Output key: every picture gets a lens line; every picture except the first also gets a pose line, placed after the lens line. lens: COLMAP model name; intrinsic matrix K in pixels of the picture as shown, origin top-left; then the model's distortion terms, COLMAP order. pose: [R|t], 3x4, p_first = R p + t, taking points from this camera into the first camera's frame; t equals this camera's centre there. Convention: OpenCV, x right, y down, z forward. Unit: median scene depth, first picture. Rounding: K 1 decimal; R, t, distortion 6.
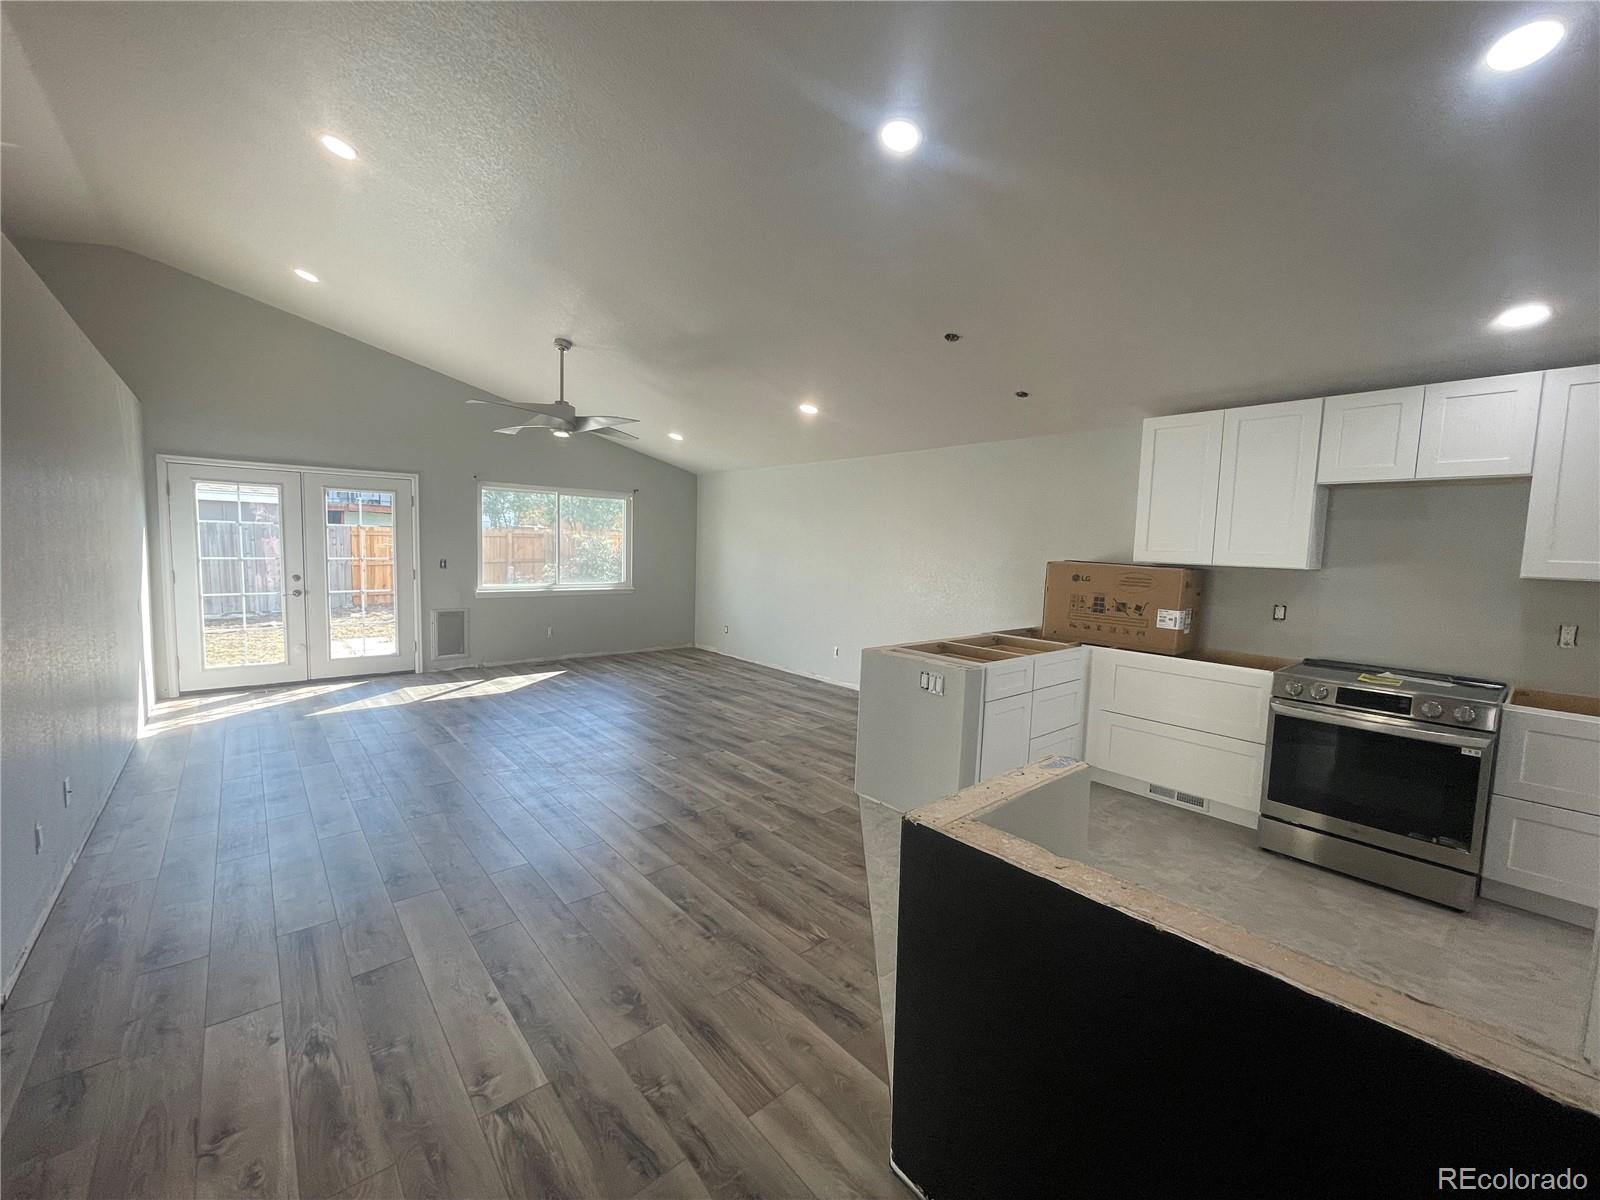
lens RADIAL K [[644.3, 0, 798.9], [0, 644.3, 596.0], [0, 0, 1]] dist [-0.003006, 0.001125]
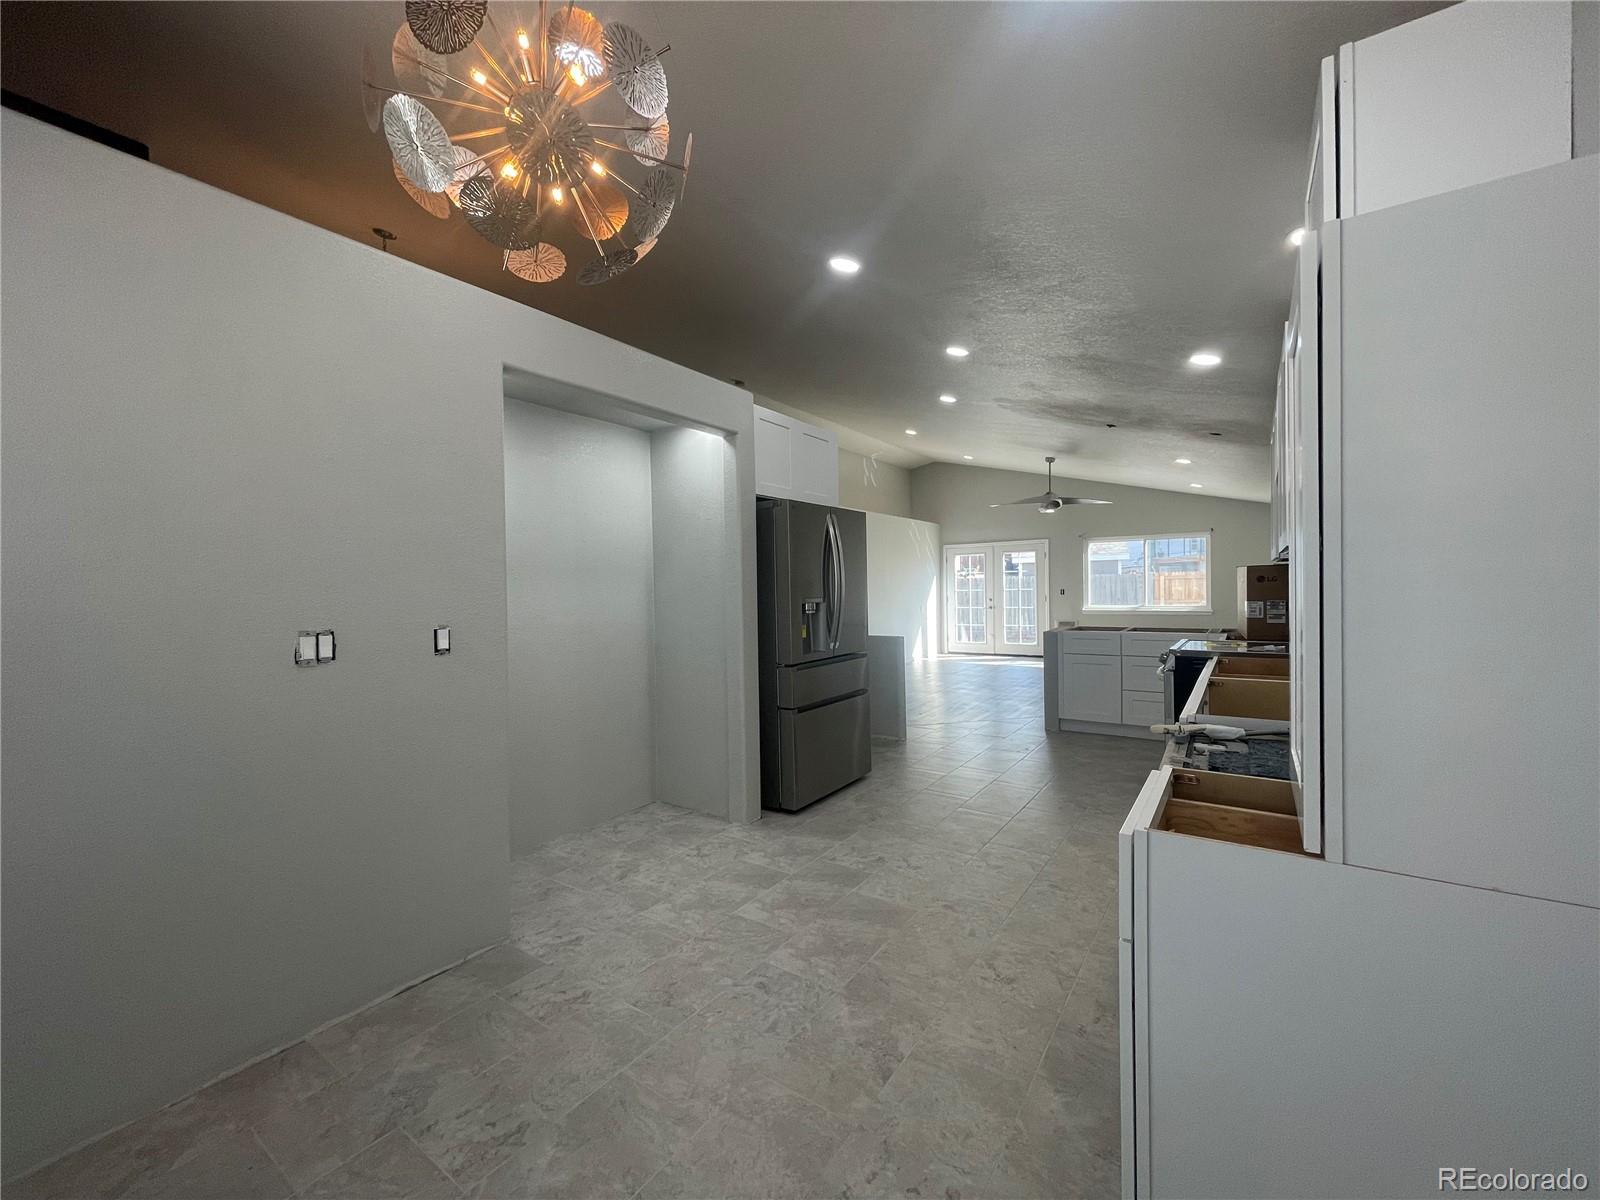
lens RADIAL K [[644.3, 0, 797.6], [0, 644.3, 598.7], [0, 0, 1]] dist [-0.003006, 0.001125]
pose [[0.244804, -0.018395, -0.969398, 1.129164], [-0.055081, 0.997941, -0.032847, 0.075177], [0.968007, 0.061437, 0.243287, -0.050969]]
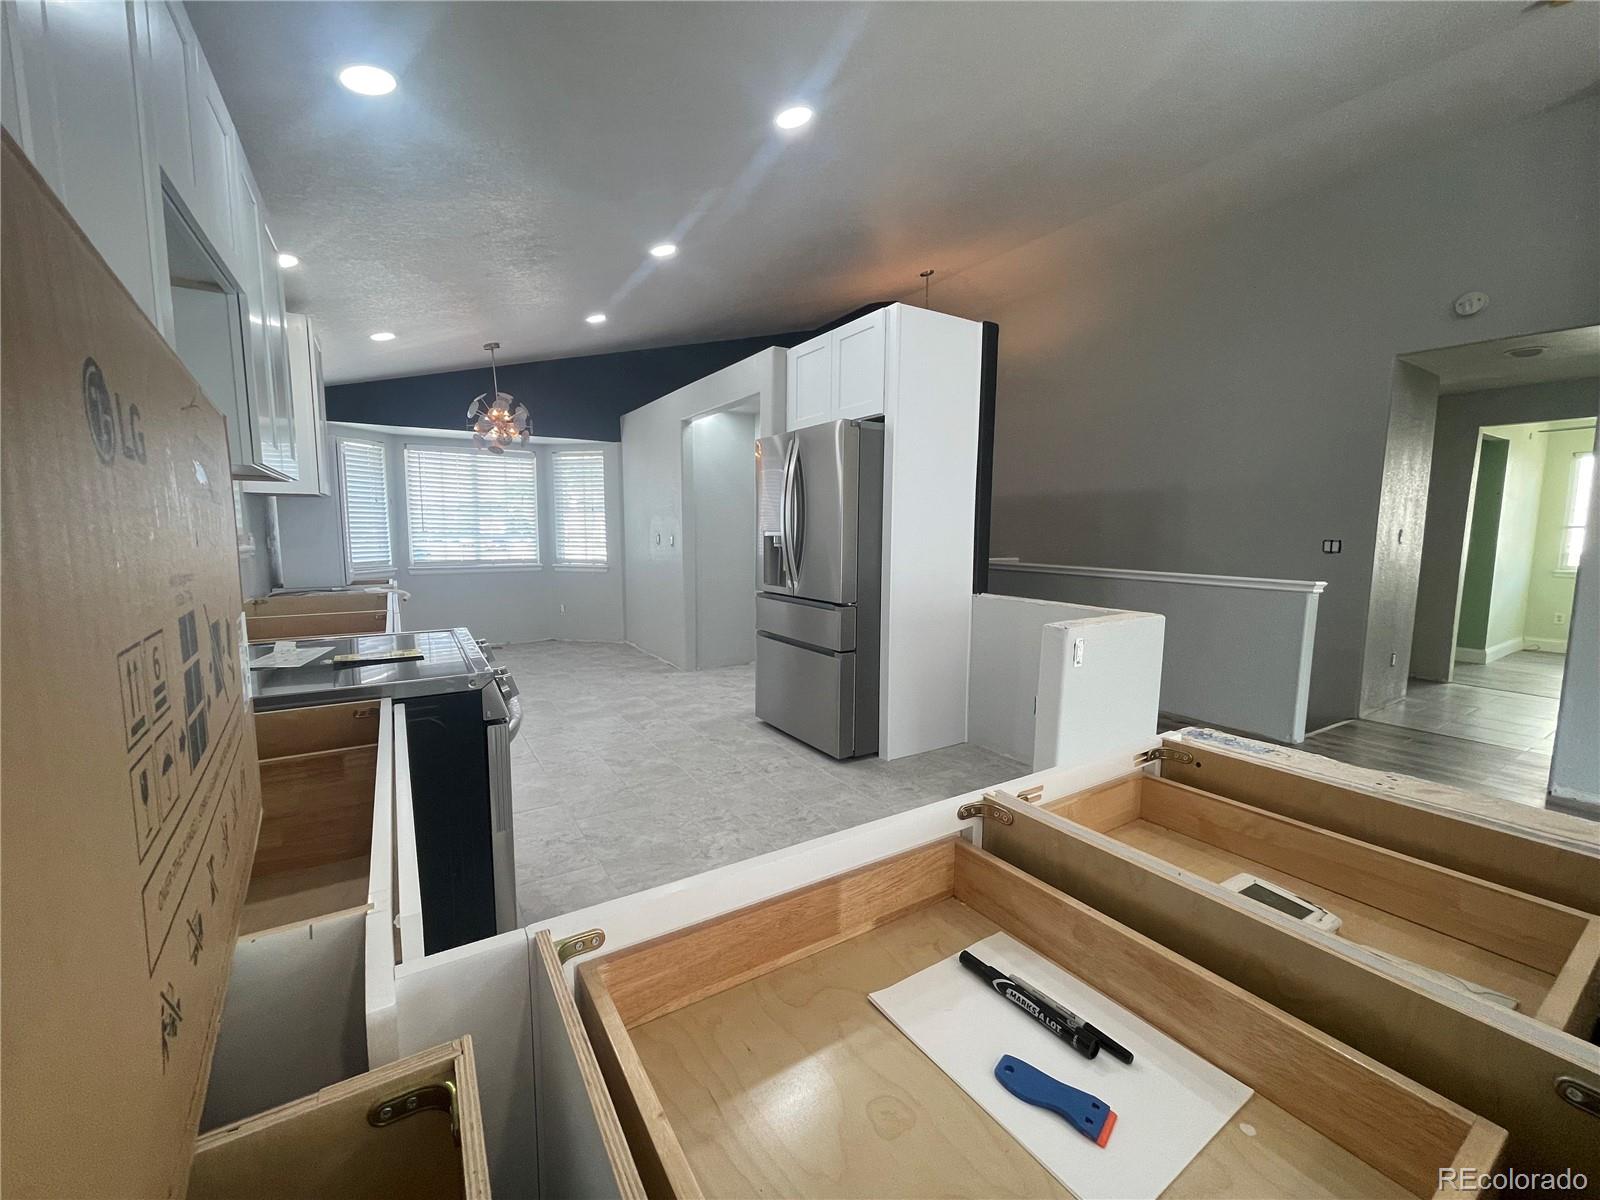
lens RADIAL K [[644.3, 0, 796.6], [0, 644.3, 600.7], [0, 0, 1]] dist [-0.003006, 0.001125]
pose [[-0.987711, -0.050536, 0.147897, 0.280395], [-0.020227, 0.979657, 0.199660, -0.020171], [-0.154978, 0.194214, -0.968640, 0.874963]]
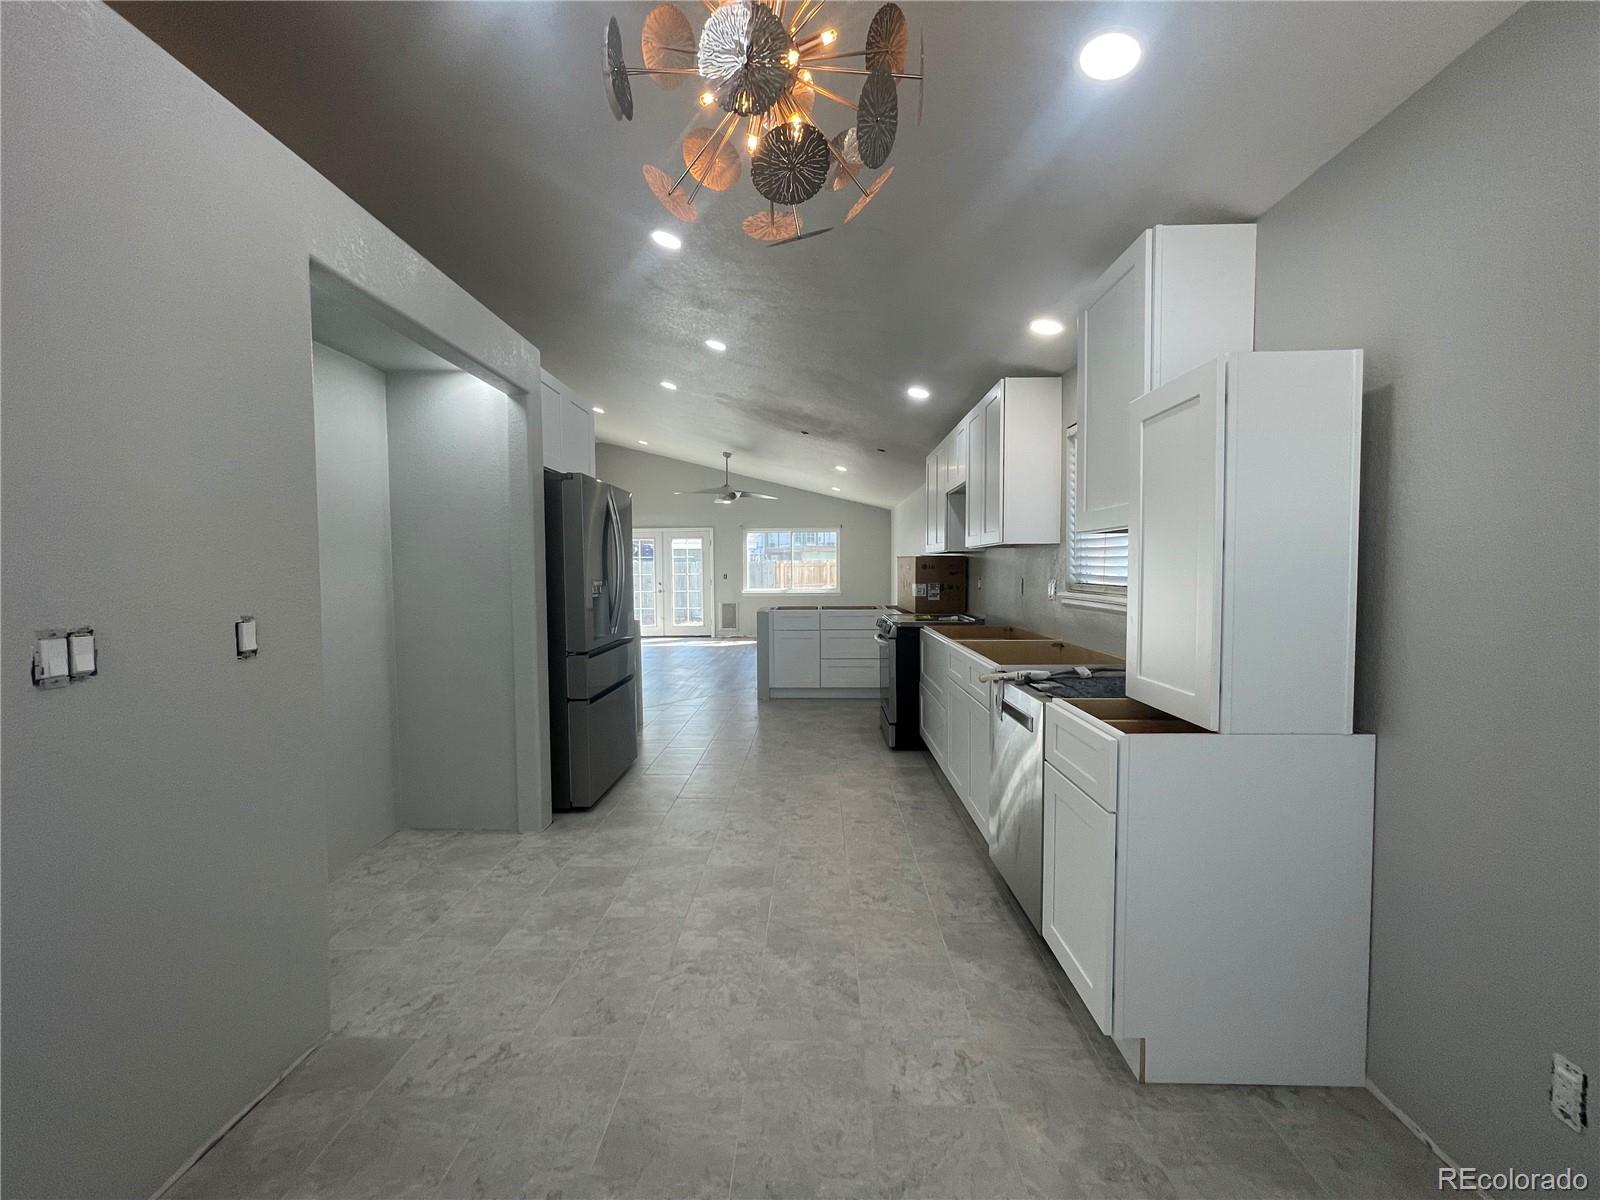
lens RADIAL K [[644.3, 0, 796.2], [0, 644.3, 597.0], [0, 0, 1]] dist [-0.003006, 0.001125]
pose [[0.734964, -0.003921, -0.678094, 1.047341], [-0.027971, 0.998957, -0.036094, 0.086191], [0.677529, 0.045495, 0.734088, -0.220896]]
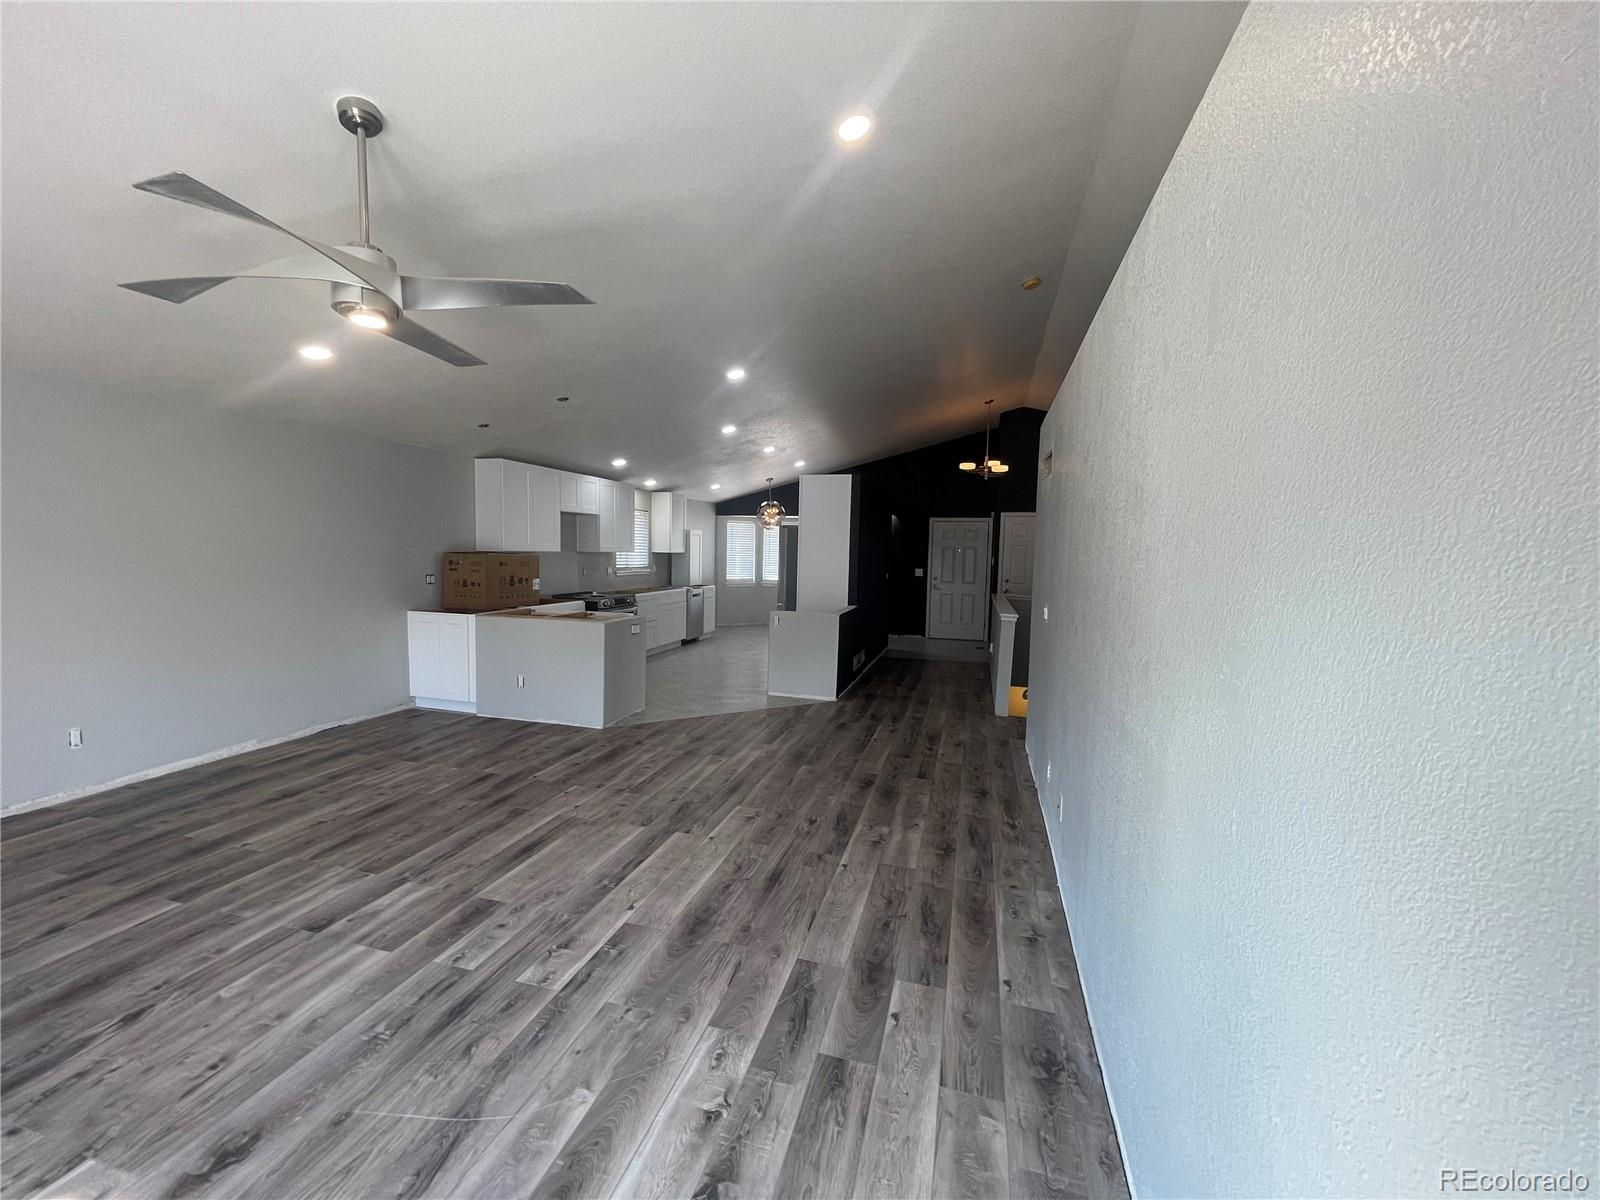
lens RADIAL K [[644.3, 0, 797.1], [0, 644.3, 595.4], [0, 0, 1]] dist [-0.003006, 0.001125]
pose [[-0.550698, -0.099944, 0.828699, -0.931353], [0.031661, 0.989590, 0.140388, -0.115607], [-0.834104, 0.103549, -0.541801, 1.019367]]
